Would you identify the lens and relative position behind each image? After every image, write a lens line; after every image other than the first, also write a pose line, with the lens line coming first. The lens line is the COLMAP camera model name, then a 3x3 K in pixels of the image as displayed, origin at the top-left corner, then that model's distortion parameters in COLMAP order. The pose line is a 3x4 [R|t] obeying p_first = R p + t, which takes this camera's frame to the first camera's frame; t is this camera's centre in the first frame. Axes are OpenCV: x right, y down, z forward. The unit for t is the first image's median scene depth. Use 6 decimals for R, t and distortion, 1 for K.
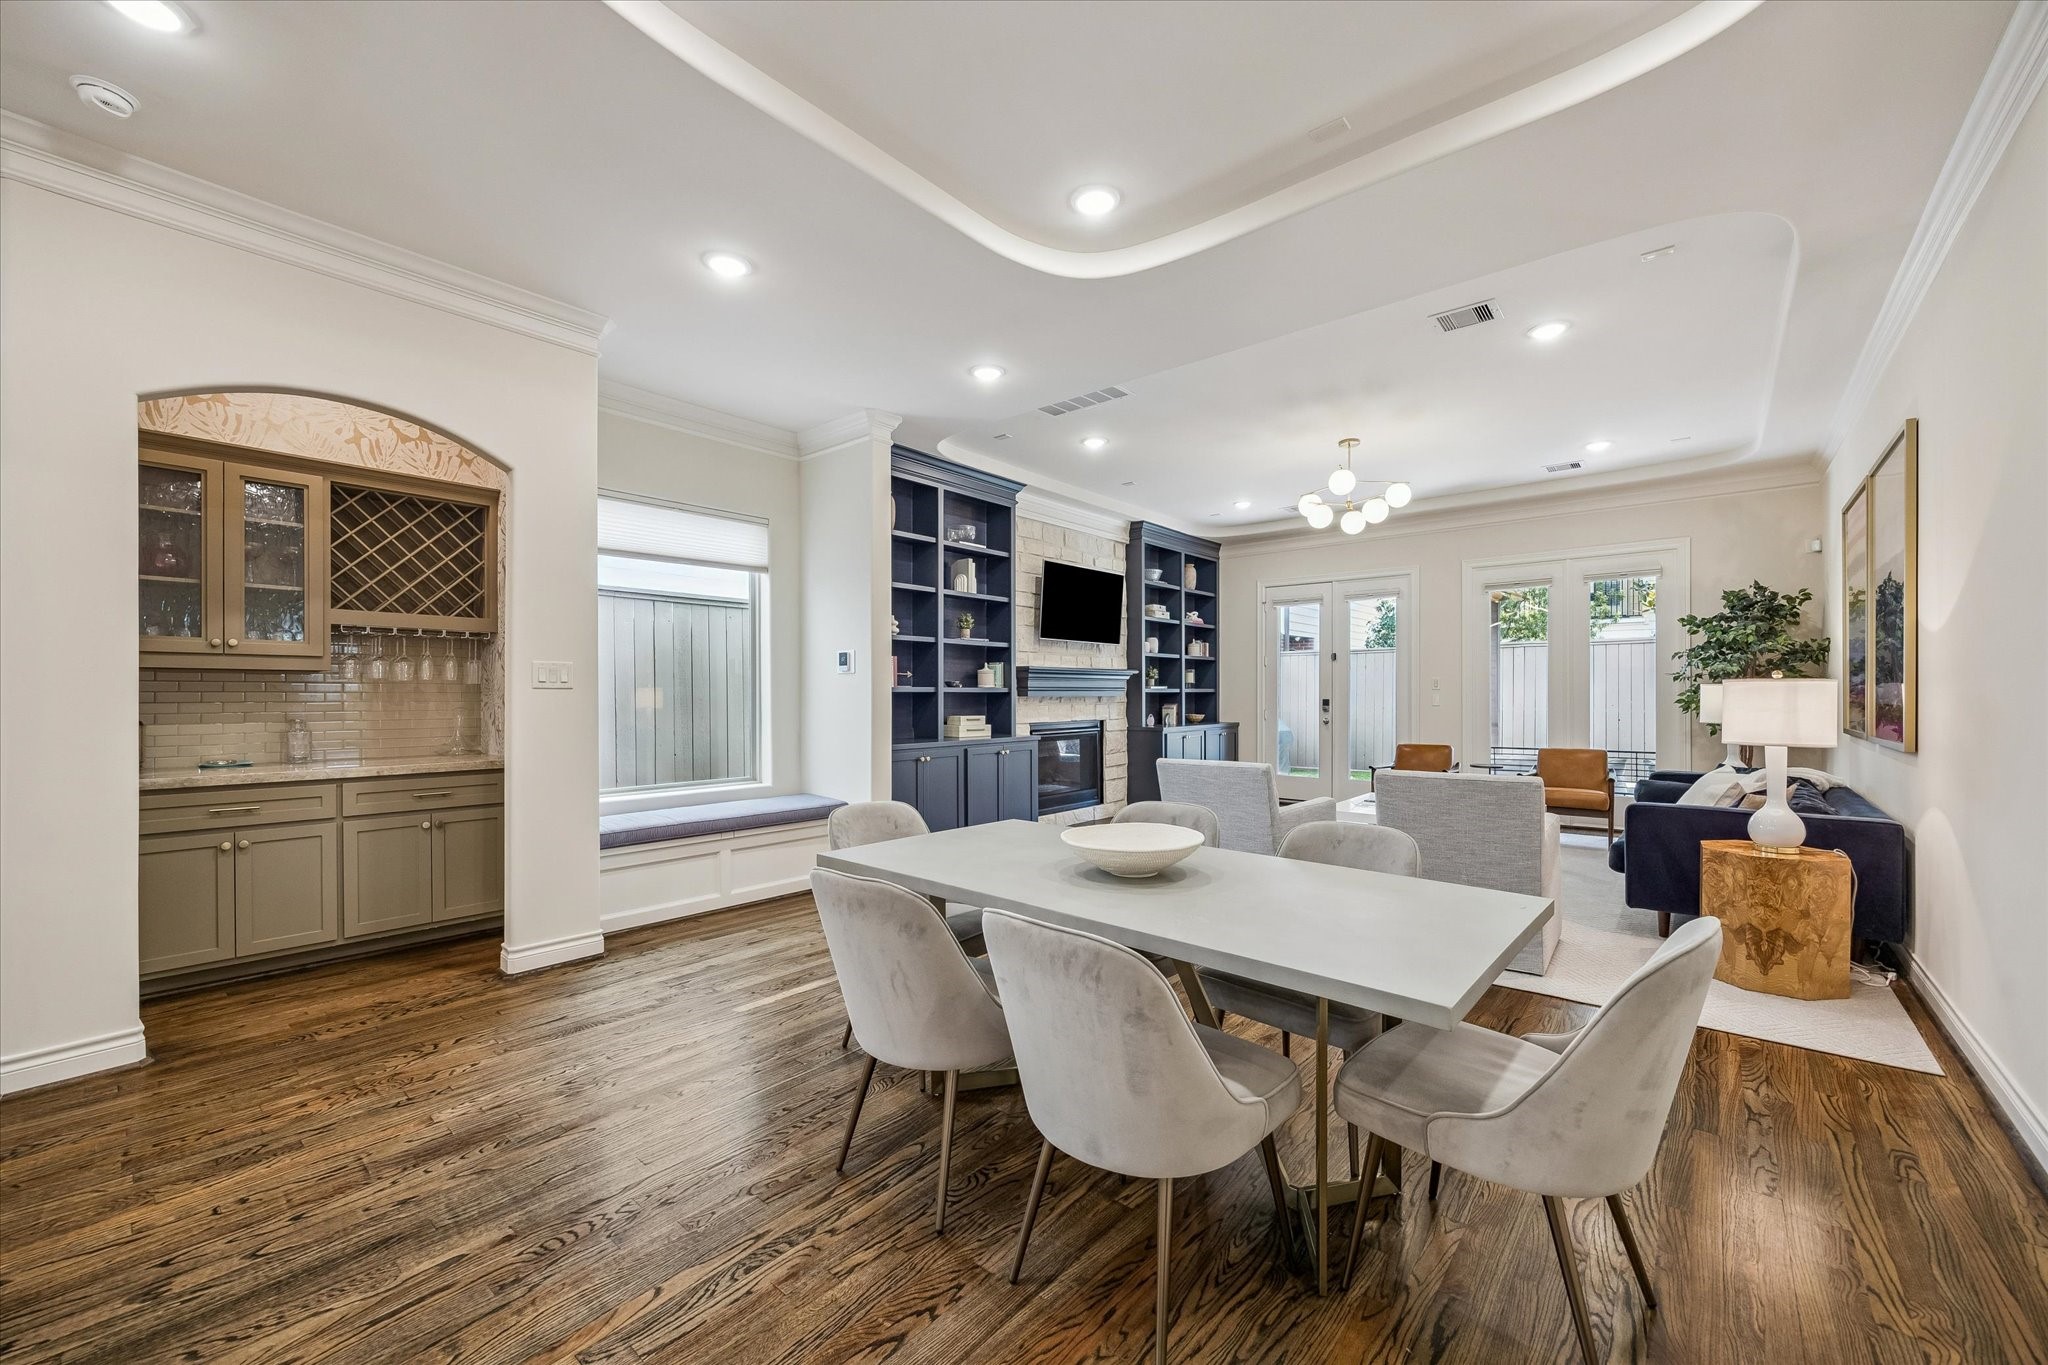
lens RADIAL K [[806.5, 0, 1029.4], [0, 806.5, 687.7], [0, 0, 1]] dist [-0.002754, 0.000736]
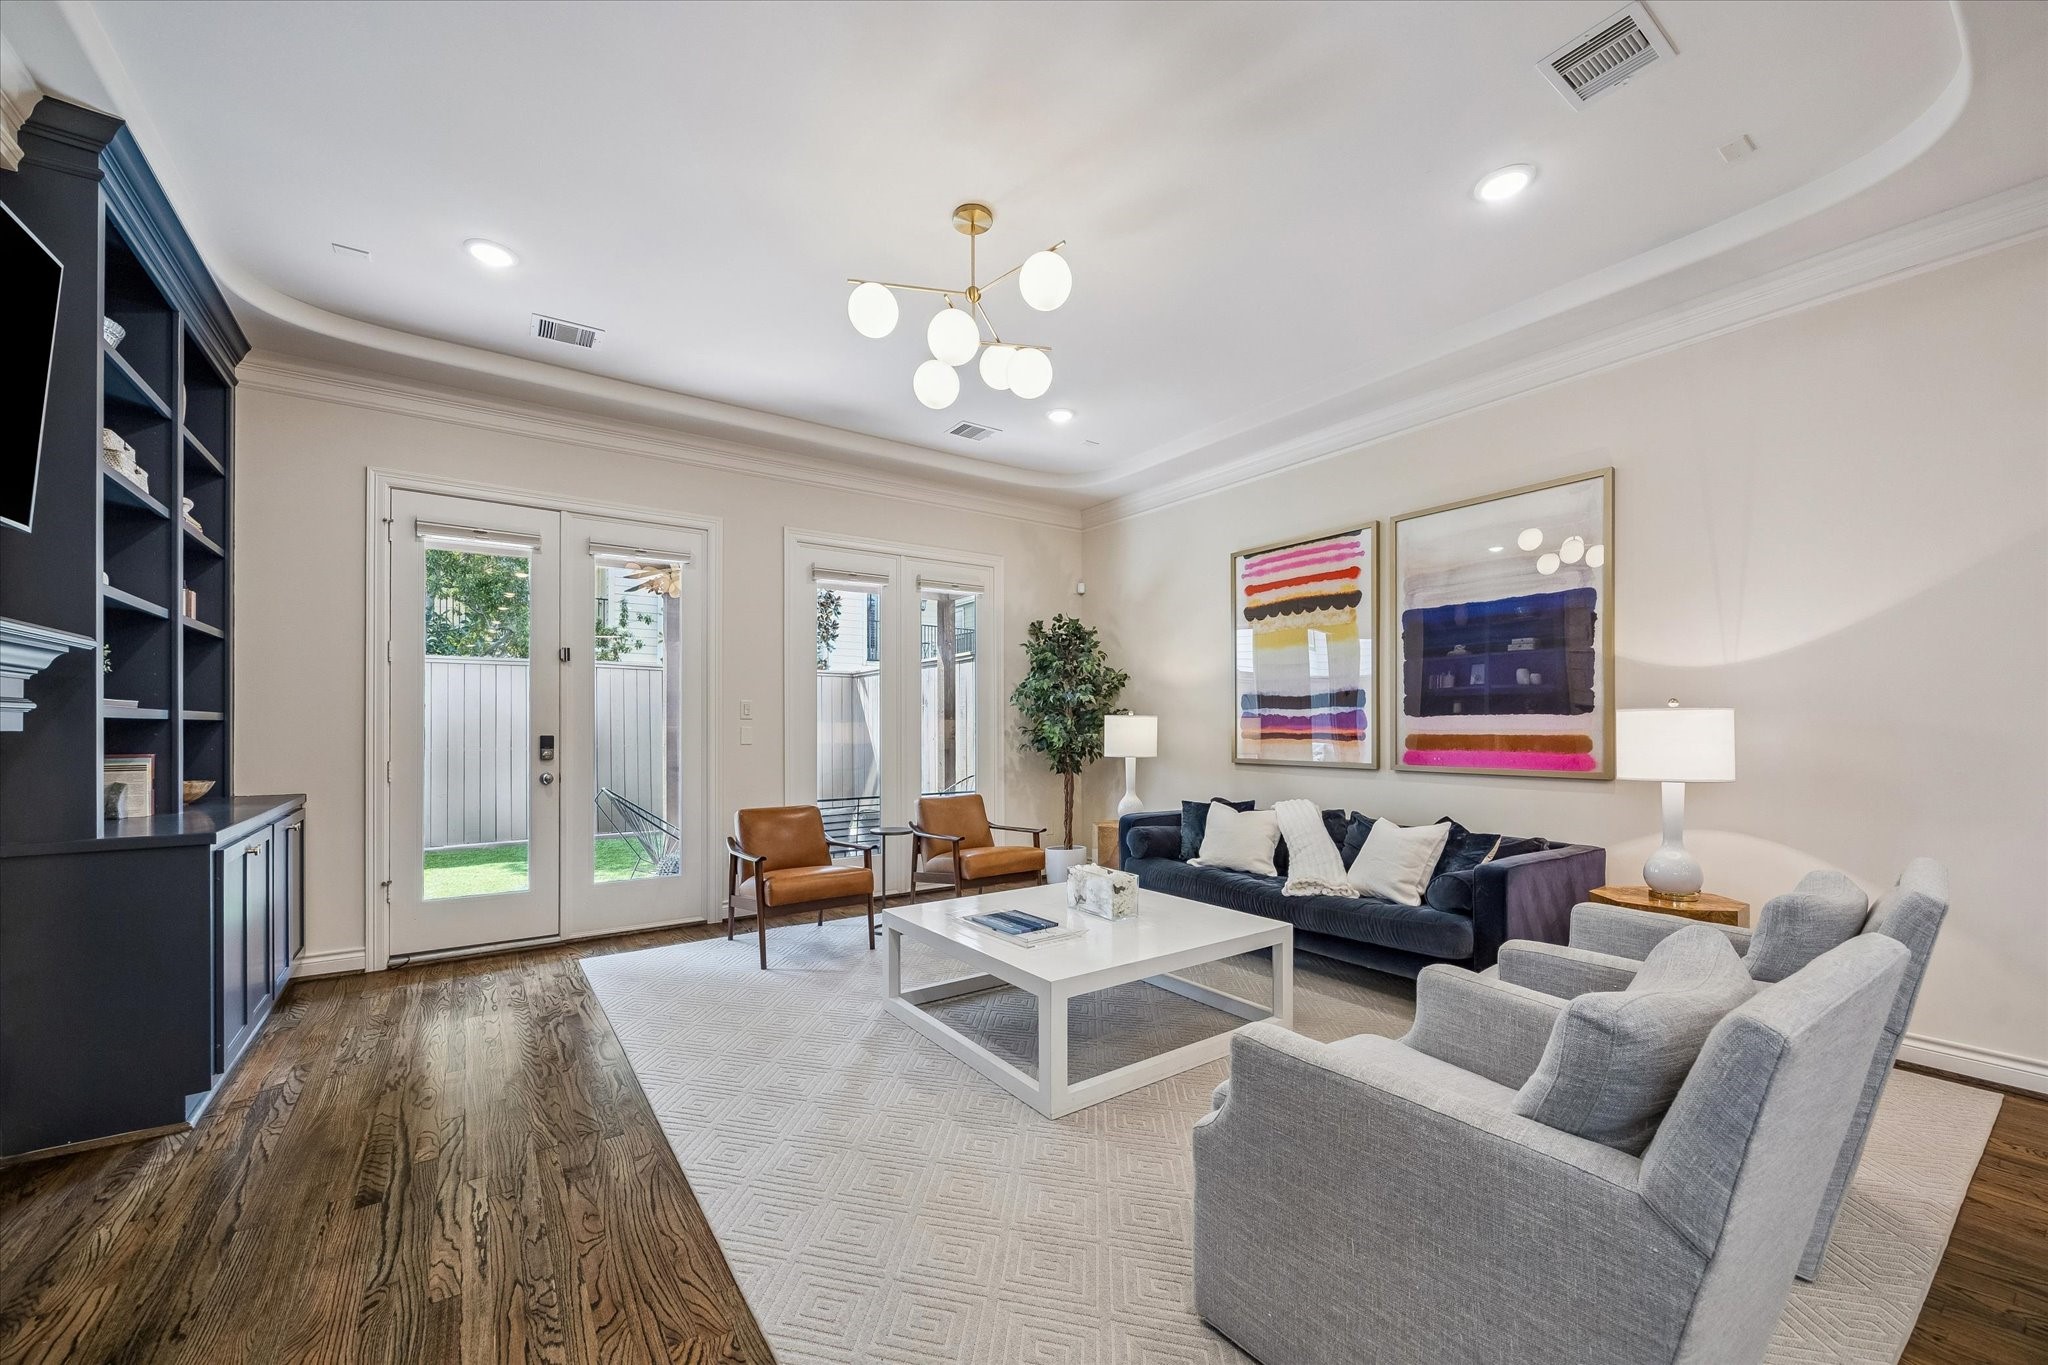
lens RADIAL K [[806.5, 0, 1032.8], [0, 806.5, 721.0], [0, 0, 1]] dist [-0.002754, 0.000736]
pose [[0.262052, 0.009154, 0.965010, -0.114796], [-0.009719, 0.999929, -0.006846, 0.013000], [-0.965005, -0.007585, 0.262123, 1.373555]]
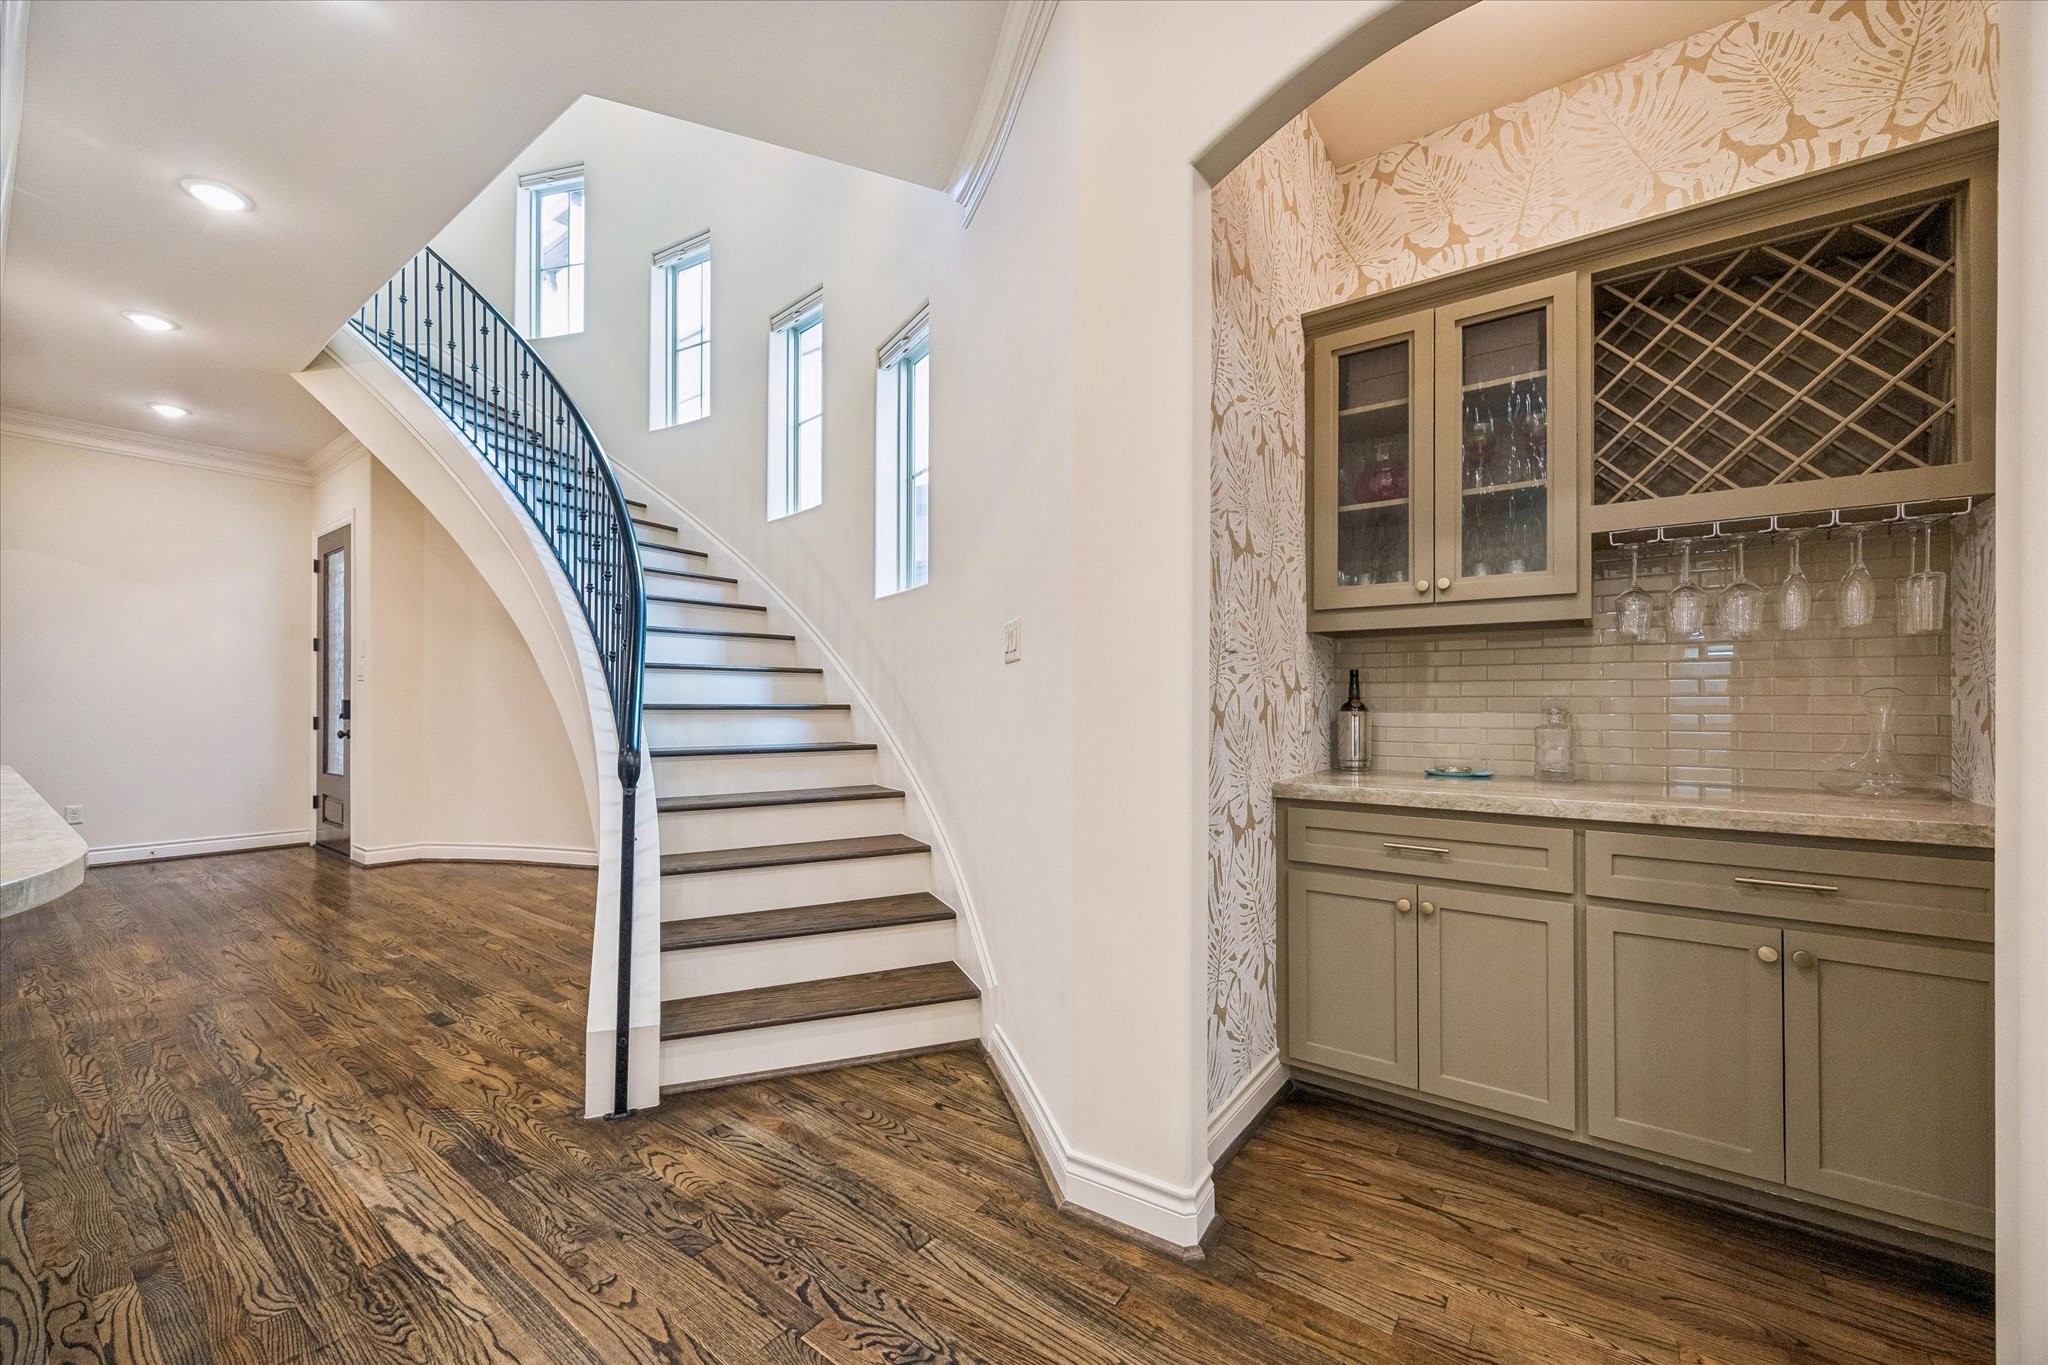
lens RADIAL K [[785.0, 0, 1032.8], [0, 785.0, 703.7], [0, 0, 1]] dist [0.001350, 0.000033]
pose [[0.067065, 0.001785, -0.997747, -0.378010], [0.006763, 0.999975, 0.002243, 0.034930], [0.997726, -0.006898, 0.067052, 0.616435]]
